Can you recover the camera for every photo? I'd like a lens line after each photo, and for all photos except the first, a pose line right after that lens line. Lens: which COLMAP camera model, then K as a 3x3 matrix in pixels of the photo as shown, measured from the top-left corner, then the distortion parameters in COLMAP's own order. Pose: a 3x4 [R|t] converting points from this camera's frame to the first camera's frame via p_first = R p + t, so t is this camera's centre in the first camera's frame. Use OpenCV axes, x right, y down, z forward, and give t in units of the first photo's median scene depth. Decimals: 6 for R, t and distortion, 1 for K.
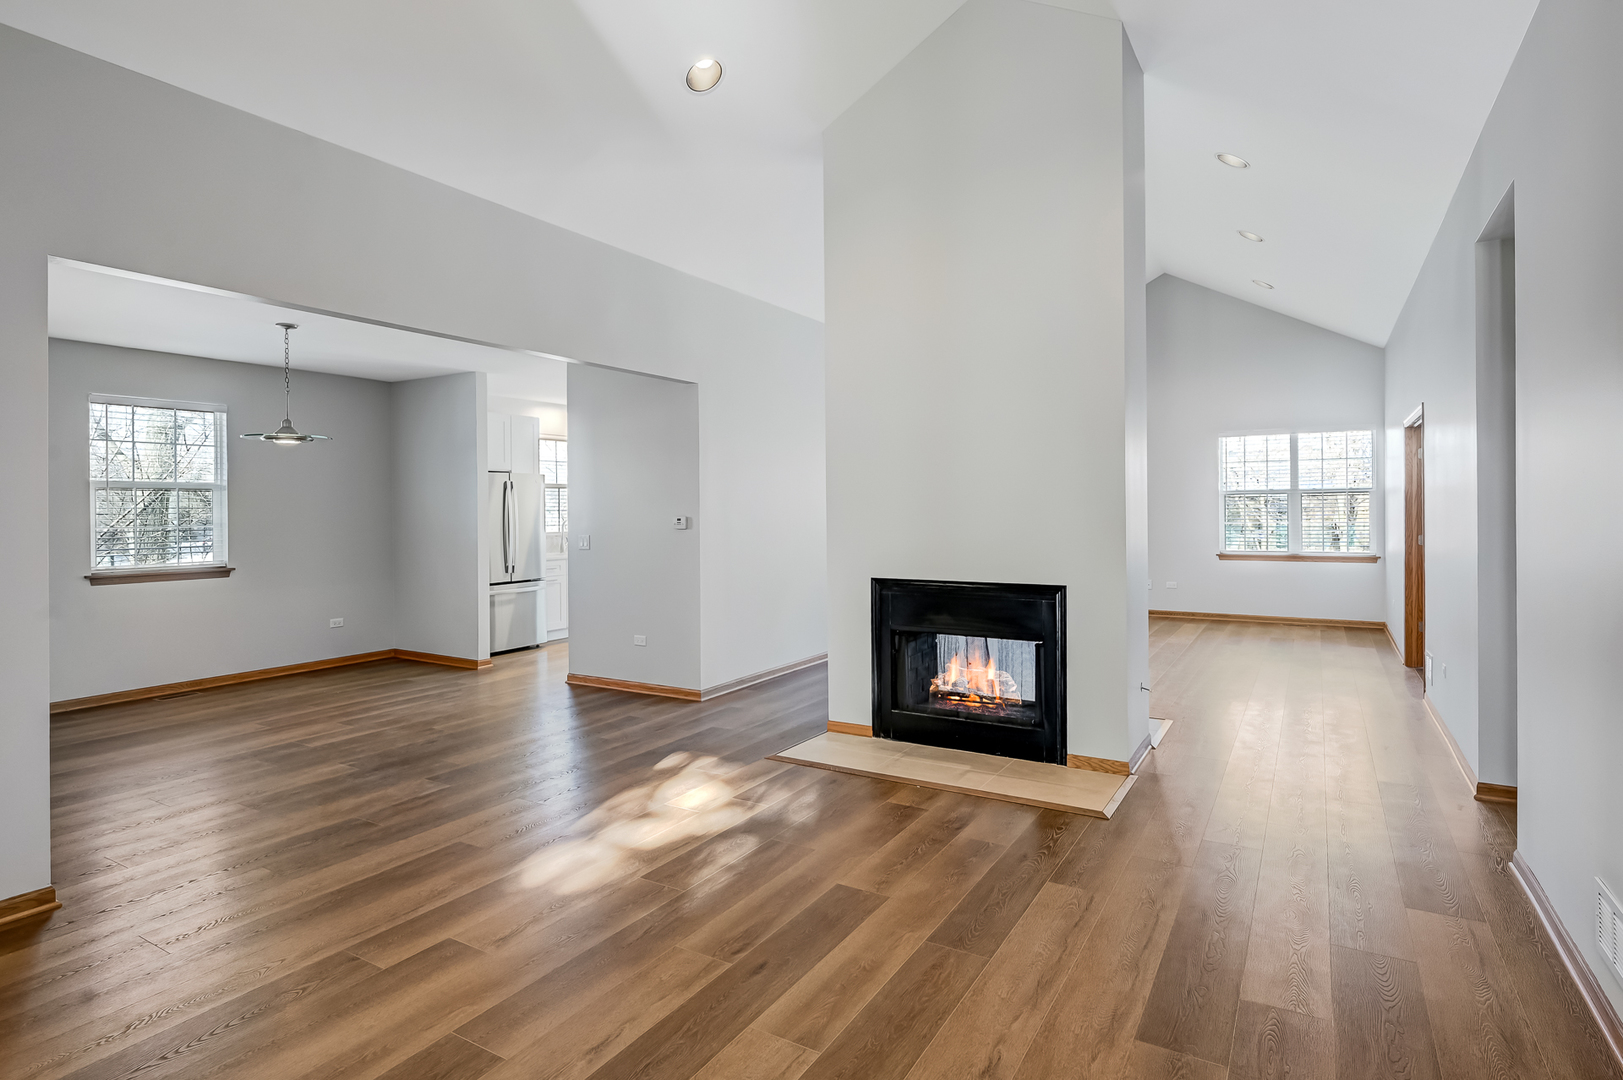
lens RADIAL K [[818.0, 0, 824.5], [0, 818.0, 499.5], [0, 0, 1]] dist [0.001015, 0.000230]
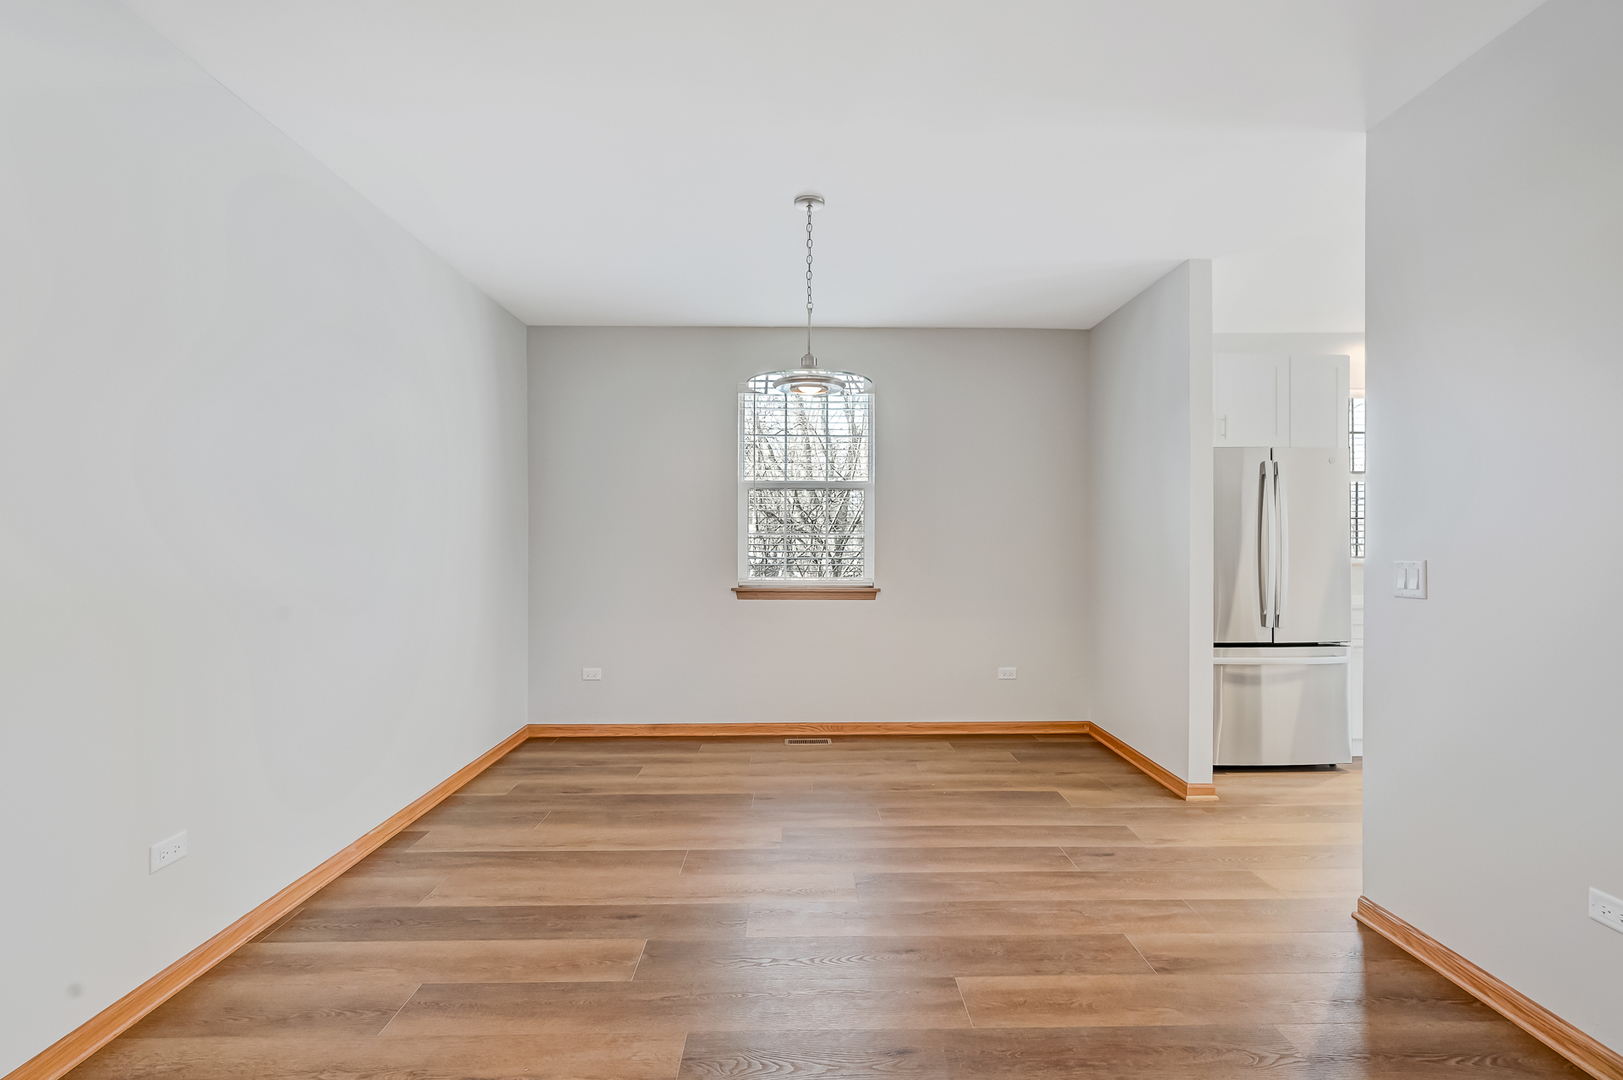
lens RADIAL K [[769.9, 0, 813.0], [0, 769.9, 539.0], [0, 0, 1]] dist [0.008282, -0.000367]
pose [[0.534593, 0.004551, -0.845098, -0.128780], [0.003634, 0.999964, 0.007684, 0.029720], [0.845102, -0.007179, 0.534557, 0.543856]]
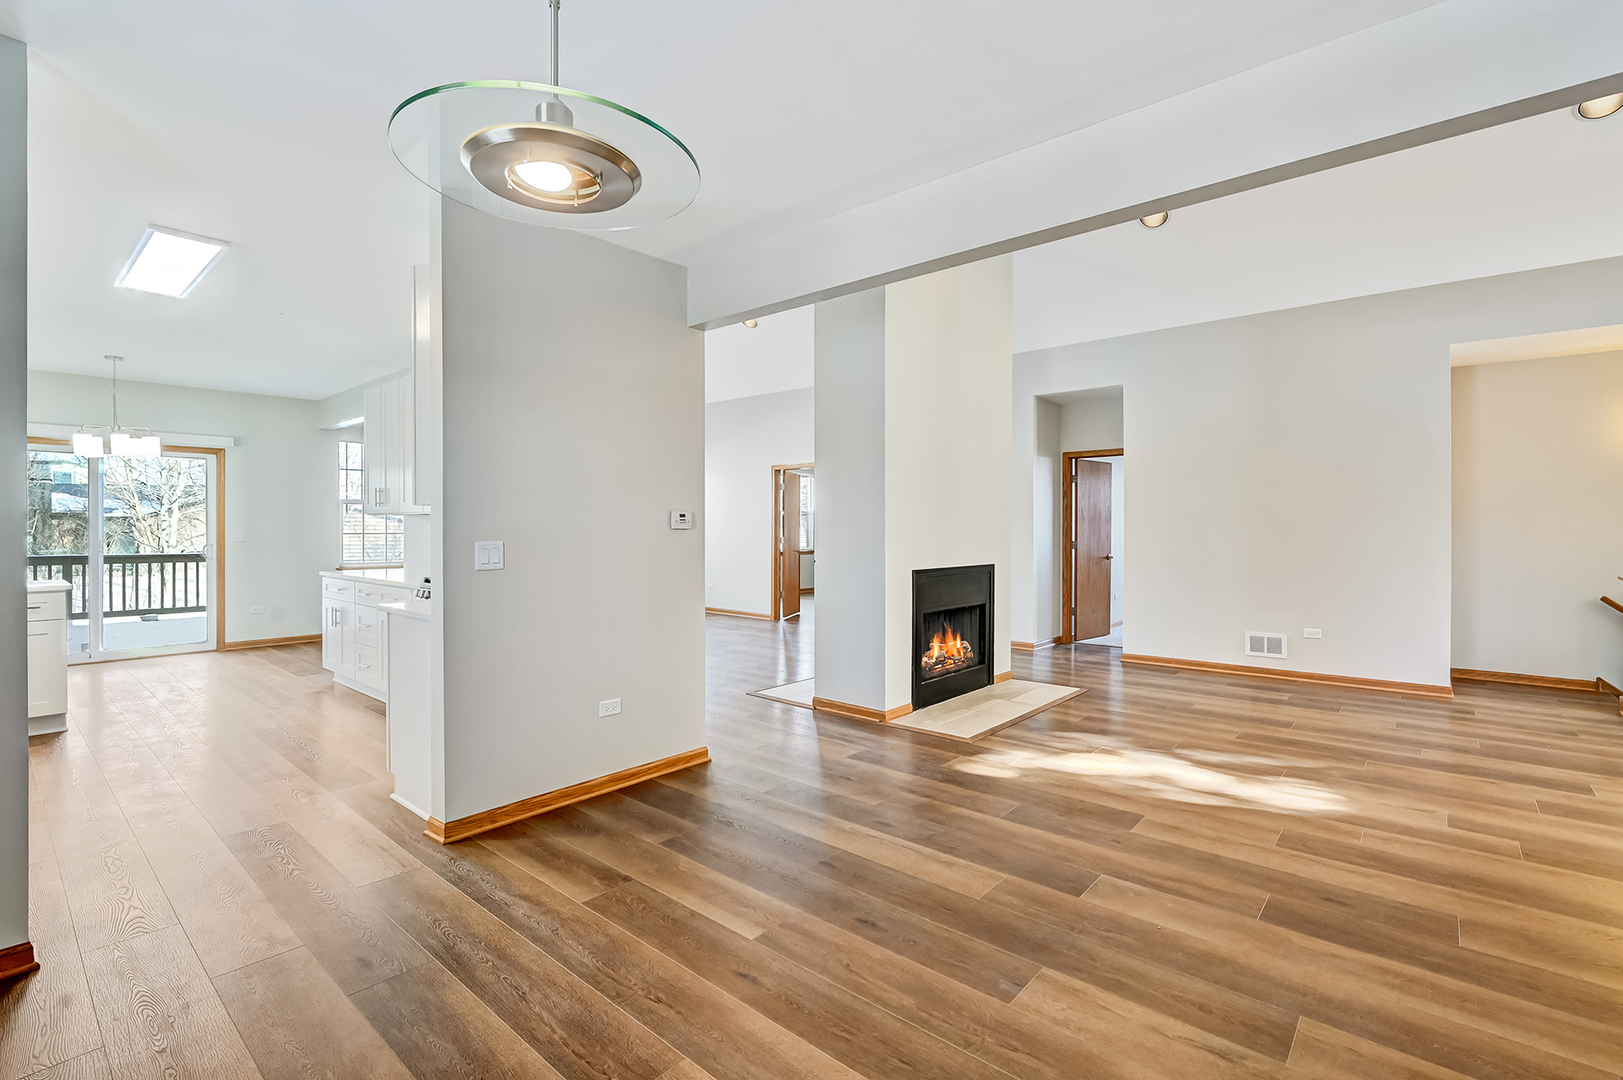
lens RADIAL K [[732.0, 0, 806.2], [0, 732.0, 533.8], [0, 0, 1]] dist [0.009496, -0.000338]
pose [[0.173286, 0.000257, 0.984871, -0.681841], [-0.023645, 0.999713, 0.003900, 0.030282], [-0.984588, -0.023963, 0.173243, 0.686122]]
